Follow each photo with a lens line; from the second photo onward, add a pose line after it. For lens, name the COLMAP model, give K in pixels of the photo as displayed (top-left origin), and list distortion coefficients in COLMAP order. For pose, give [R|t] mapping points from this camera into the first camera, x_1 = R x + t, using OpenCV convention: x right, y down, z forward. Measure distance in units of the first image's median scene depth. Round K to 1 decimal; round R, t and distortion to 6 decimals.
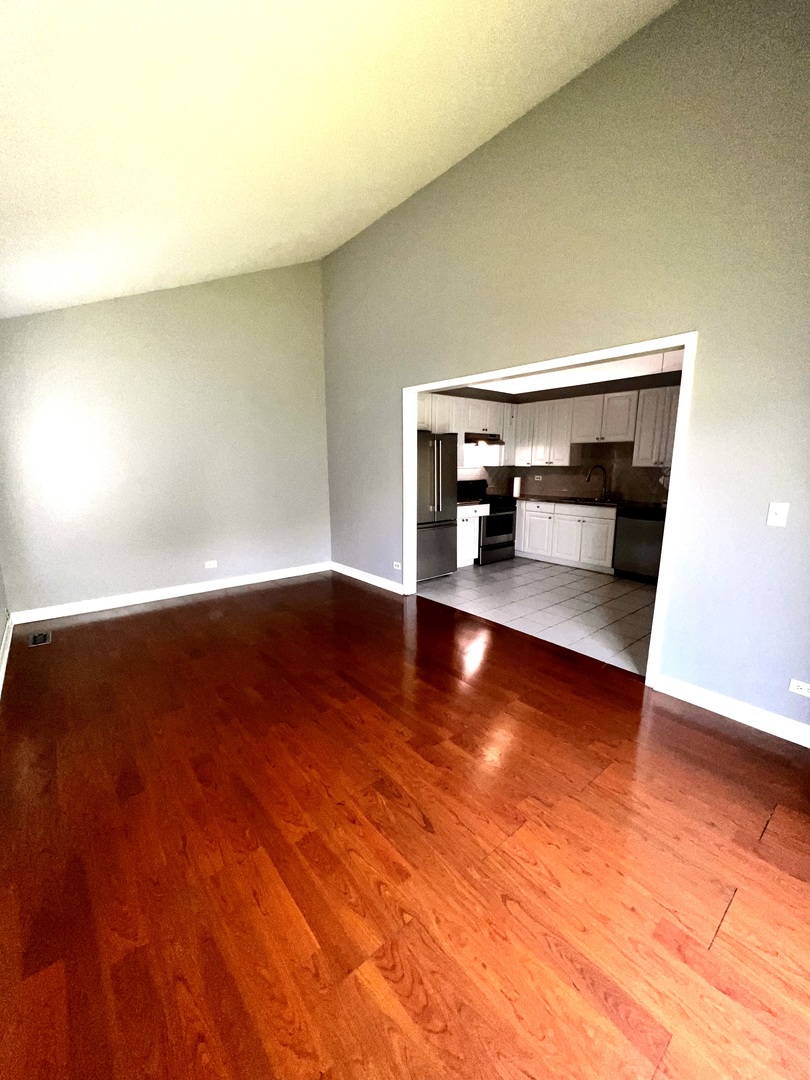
lens RADIAL K [[431.6, 0, 405.0], [0, 431.6, 540.0], [0, 0, 1]] dist [-0.000014, -0.000623]
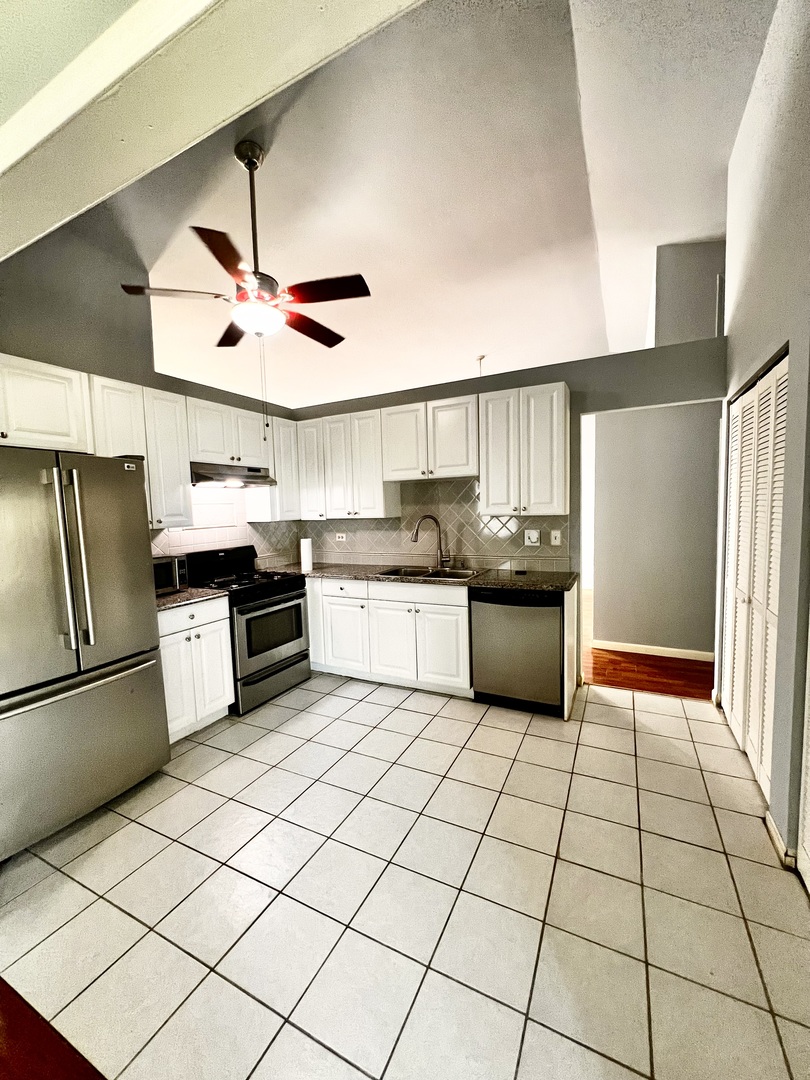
lens RADIAL K [[431.6, 0, 405.0], [0, 431.6, 540.0], [0, 0, 1]] dist [-0.000014, -0.000623]
pose [[0.916548, -0.057429, 0.395780, 0.160982], [0.101437, 0.990657, -0.091158, -0.080436], [-0.386847, 0.123697, 0.913810, 0.427948]]
